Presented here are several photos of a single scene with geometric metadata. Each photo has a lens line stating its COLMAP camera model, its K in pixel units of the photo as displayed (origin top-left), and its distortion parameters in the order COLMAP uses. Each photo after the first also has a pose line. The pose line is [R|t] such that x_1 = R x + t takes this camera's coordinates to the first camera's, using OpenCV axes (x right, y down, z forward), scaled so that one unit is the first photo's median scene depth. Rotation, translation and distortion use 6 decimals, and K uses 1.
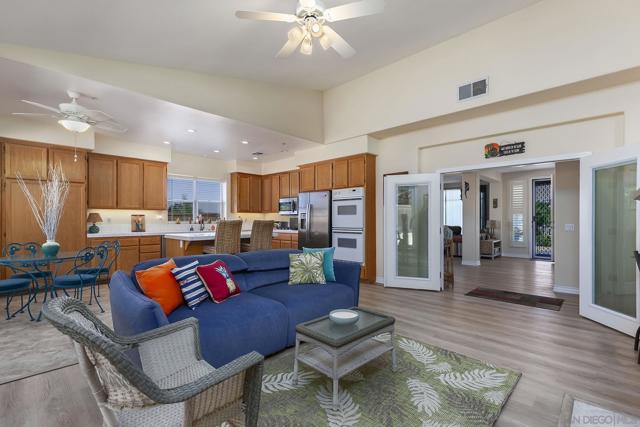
lens RADIAL K [[291.7, 0, 322.7], [0, 291.7, 218.2], [0, 0, 1]] dist [0.002849, 0.000178]
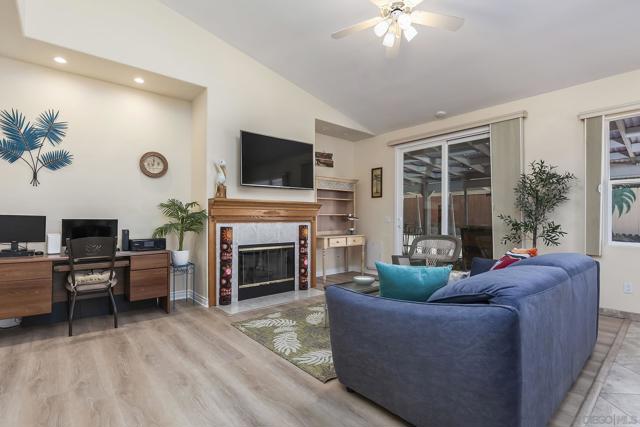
lens RADIAL K [[310.7, 0, 318.7], [0, 310.7, 216.6], [0, 0, 1]] dist [0.007781, 0.000675]
pose [[-0.994381, -0.006944, 0.105633, 0.114188], [-0.008205, 0.999900, -0.011506, 0.041692], [-0.105543, -0.012308, -0.994339, 2.162711]]
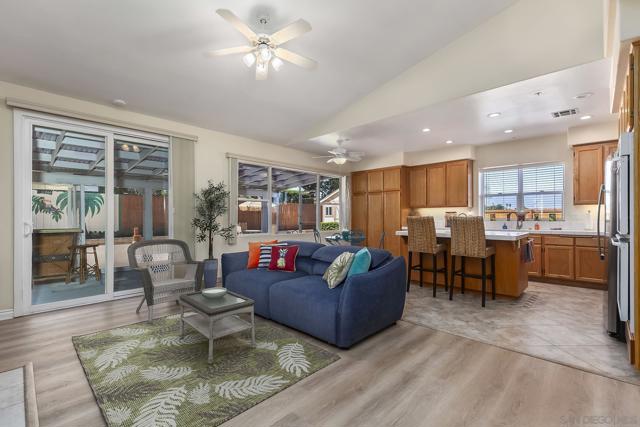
lens RADIAL K [[291.7, 0, 323.3], [0, 291.7, 214.8], [0, 0, 1]] dist [0.002849, 0.000178]
pose [[0.003156, -0.010177, -0.999943, 1.159679], [0.010506, 0.999893, -0.010144, 0.012844], [0.999940, -0.010474, 0.003263, 1.266042]]
